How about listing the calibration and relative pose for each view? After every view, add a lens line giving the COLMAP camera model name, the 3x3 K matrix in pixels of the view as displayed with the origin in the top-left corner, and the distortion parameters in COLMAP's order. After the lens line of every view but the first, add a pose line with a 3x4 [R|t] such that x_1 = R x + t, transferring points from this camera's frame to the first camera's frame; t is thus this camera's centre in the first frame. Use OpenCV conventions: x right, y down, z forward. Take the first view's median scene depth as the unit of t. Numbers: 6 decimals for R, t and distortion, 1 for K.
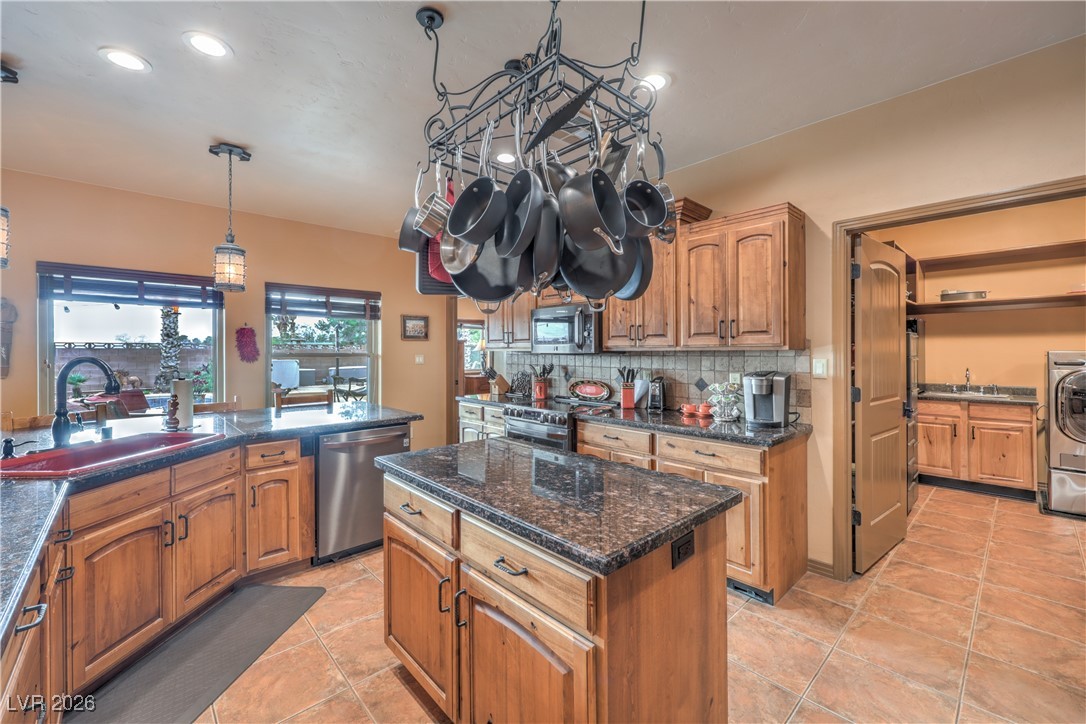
lens RADIAL K [[450.6, 0, 542.9], [0, 450.6, 351.7], [0, 0, 1]] dist [-0.002461, 0.000033]
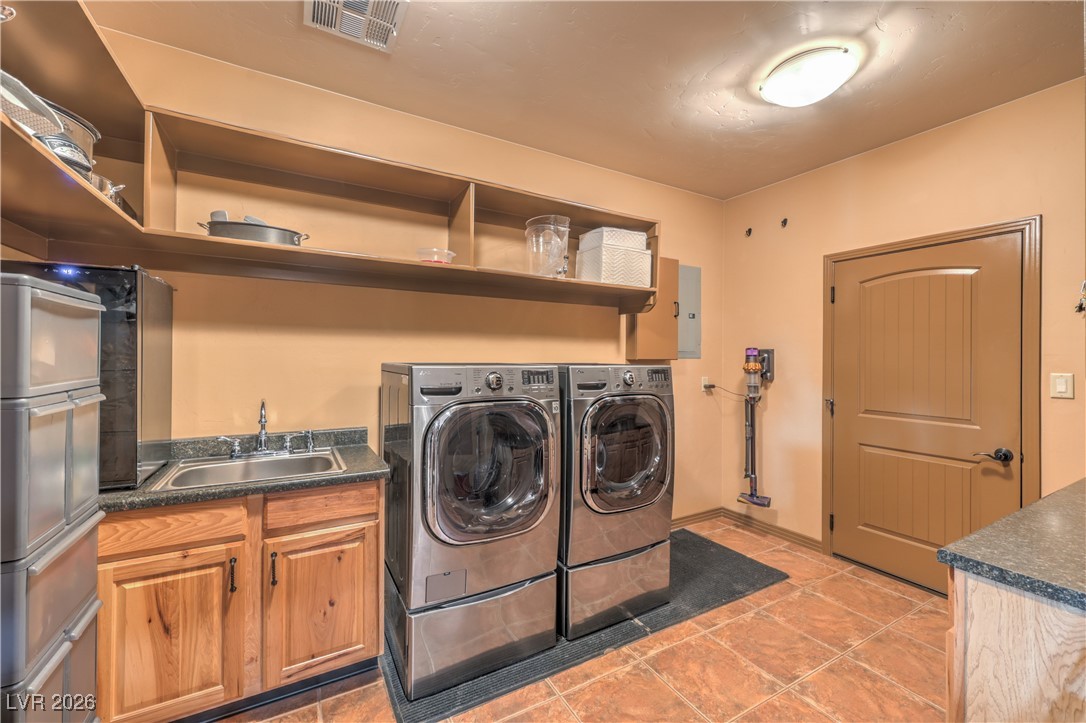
lens RADIAL K [[450.6, 0, 542.9], [0, 450.6, 351.2], [0, 0, 1]] dist [-0.002461, 0.000033]
pose [[0.245565, 0.013854, 0.969281, 0.613365], [-0.011783, 0.999867, -0.011306, -0.010437], [-0.969308, -0.008645, 0.245696, 0.657758]]
